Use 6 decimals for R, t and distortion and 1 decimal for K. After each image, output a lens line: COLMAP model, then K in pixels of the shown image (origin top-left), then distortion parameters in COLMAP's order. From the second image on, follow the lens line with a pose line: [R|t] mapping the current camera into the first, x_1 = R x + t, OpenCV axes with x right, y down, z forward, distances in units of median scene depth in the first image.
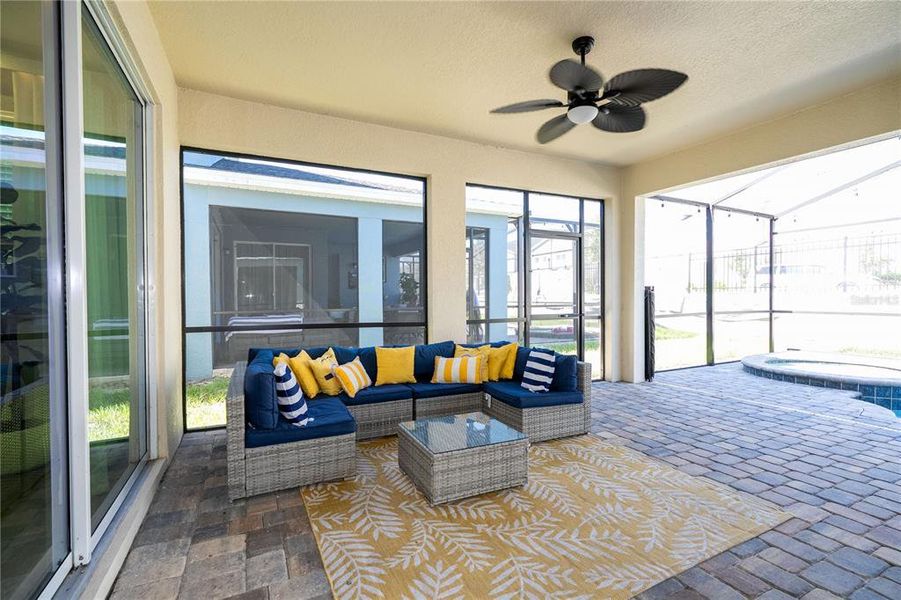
lens RADIAL K [[405.3, 0, 456.0], [0, 405.3, 301.4], [0, 0, 1]] dist [-0.002877, 0.001055]
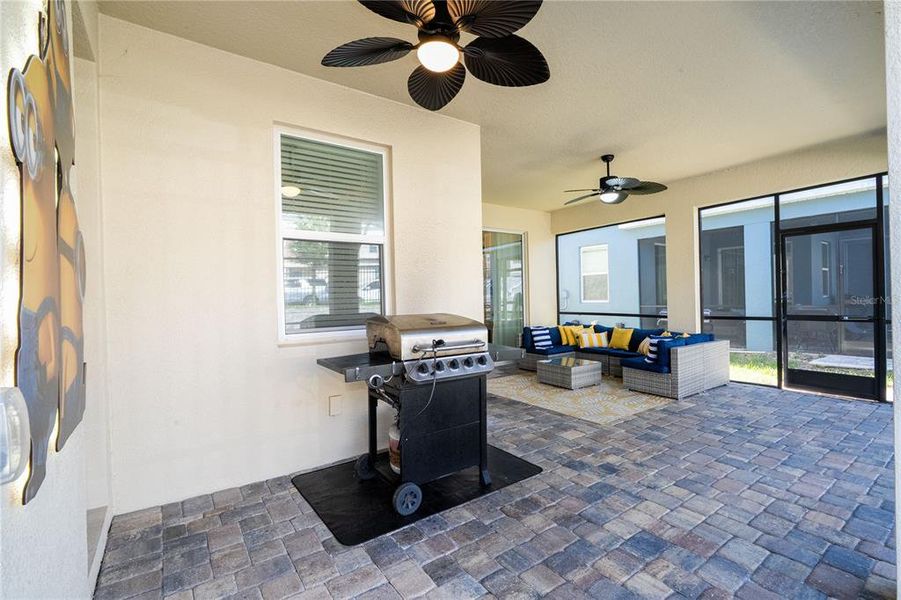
lens RADIAL K [[405.3, 0, 456.0], [0, 405.3, 301.4], [0, 0, 1]] dist [-0.002877, 0.001055]
pose [[0.112510, 0.008797, -0.993612, 1.364639], [0.018936, 0.999760, 0.010995, -0.030459], [0.993470, -0.020052, 0.112316, 0.082790]]
